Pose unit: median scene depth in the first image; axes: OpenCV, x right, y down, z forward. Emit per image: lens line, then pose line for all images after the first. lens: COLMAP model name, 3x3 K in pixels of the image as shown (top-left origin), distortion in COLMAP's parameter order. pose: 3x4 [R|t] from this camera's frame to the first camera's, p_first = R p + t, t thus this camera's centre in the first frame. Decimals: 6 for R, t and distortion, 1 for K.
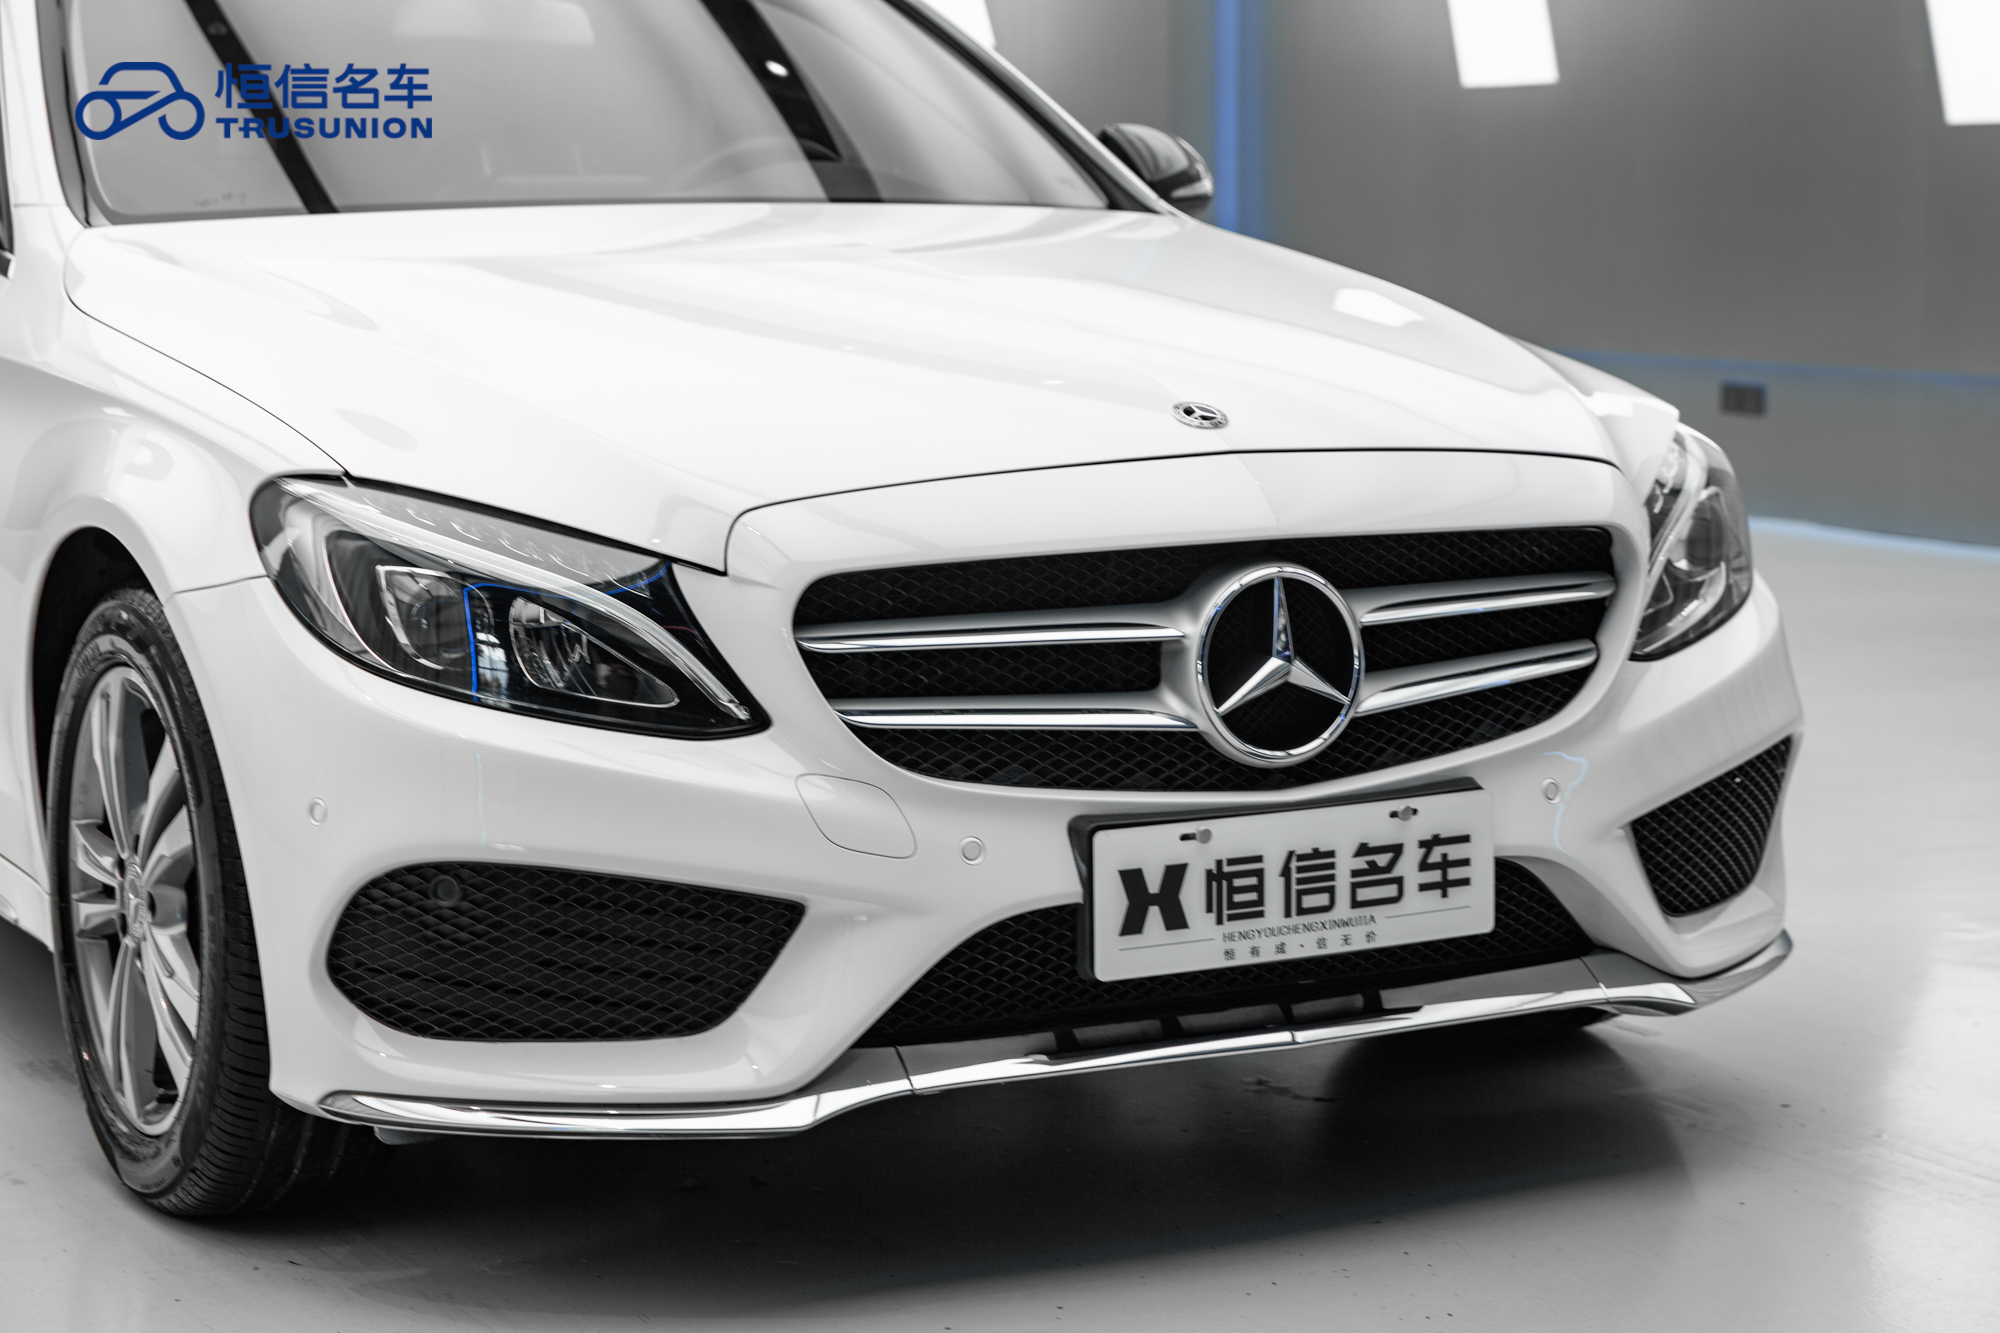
lens RADIAL K [[3835.4, 0, 1004.3], [0, 3835.4, 678.1], [0, 0, 1]] dist [0.132229, 0.000000]
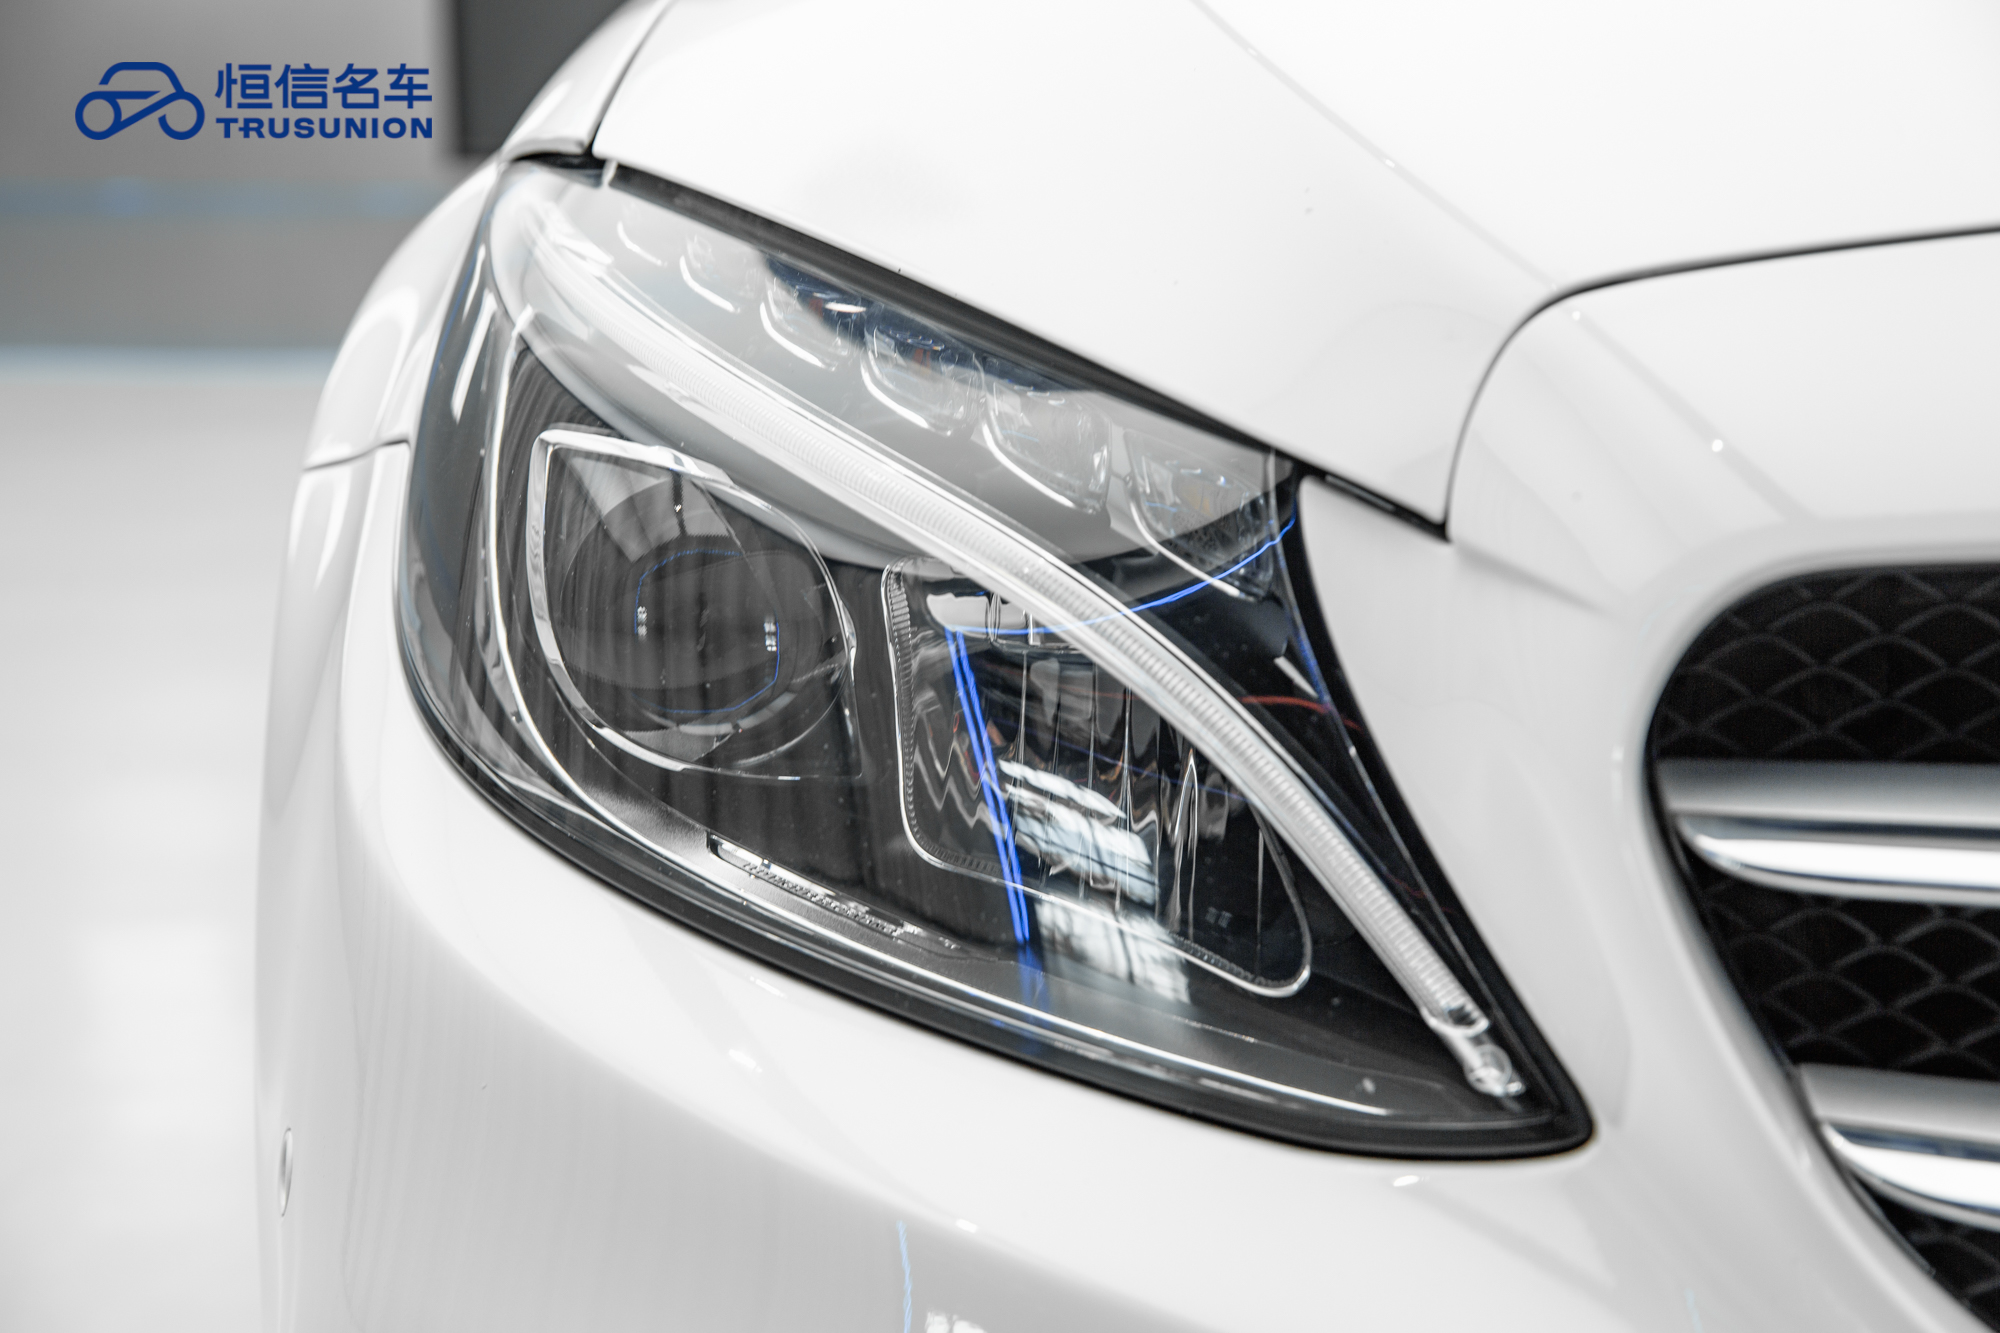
lens RADIAL K [[3657.2, 0, 998.7], [0, 3657.2, 655.9], [0, 0, 1]] dist [-0.030475, 0.000000]
pose [[0.837168, 0.091489, -0.539239, 0.034637], [-0.076014, 0.995805, 0.050940, -0.028954], [0.541637, -0.001656, 0.840611, 0.773246]]
